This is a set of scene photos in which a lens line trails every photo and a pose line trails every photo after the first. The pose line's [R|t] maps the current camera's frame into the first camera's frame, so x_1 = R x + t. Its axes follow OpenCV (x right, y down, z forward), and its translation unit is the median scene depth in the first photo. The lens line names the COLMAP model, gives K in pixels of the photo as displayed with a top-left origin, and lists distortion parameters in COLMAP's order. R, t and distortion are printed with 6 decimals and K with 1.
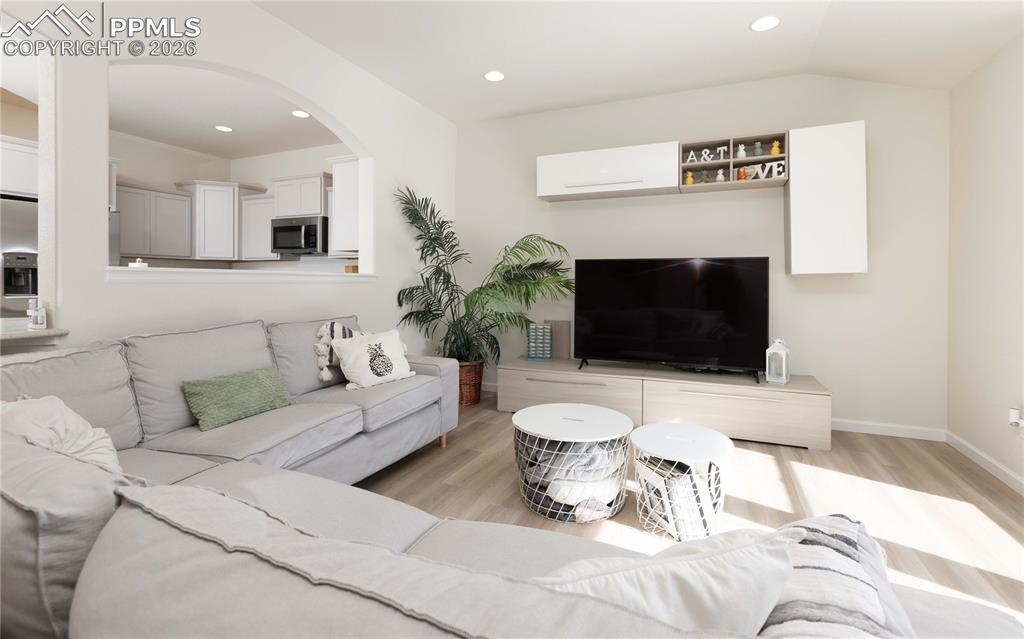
lens RADIAL K [[460.9, 0, 511.6], [0, 460.9, 280.9], [0, 0, 1]] dist [-0.001146, -0.000064]
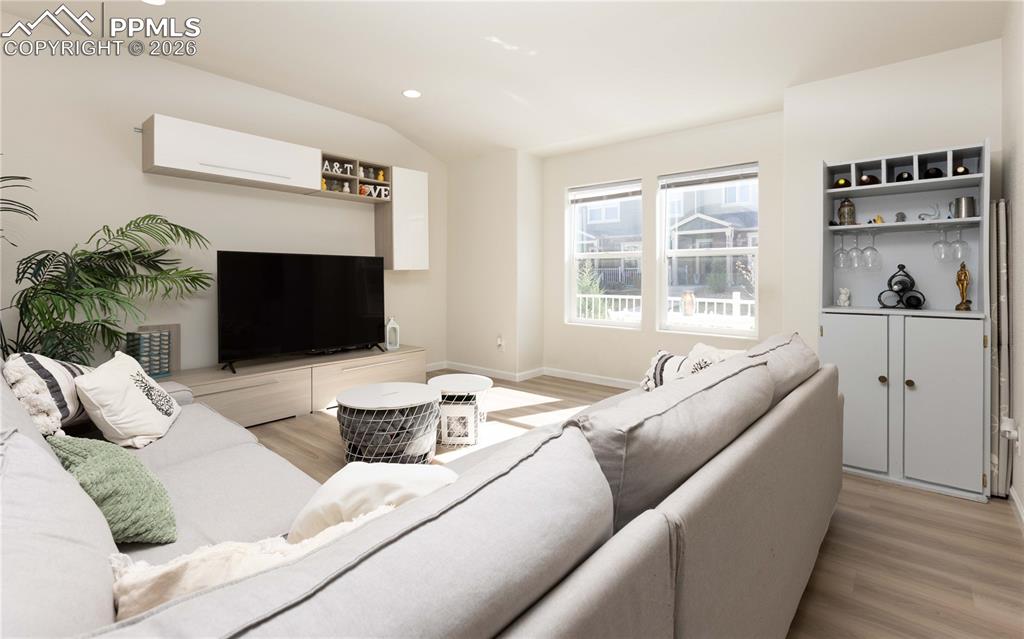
lens RADIAL K [[460.9, 0, 511.6], [0, 460.9, 280.9], [0, 0, 1]] dist [-0.001146, -0.000064]
pose [[0.297580, -0.011828, 0.954624, -0.565505], [-0.001582, 0.999916, 0.012882, -0.001188], [-0.954696, -0.005344, 0.297536, 0.226939]]
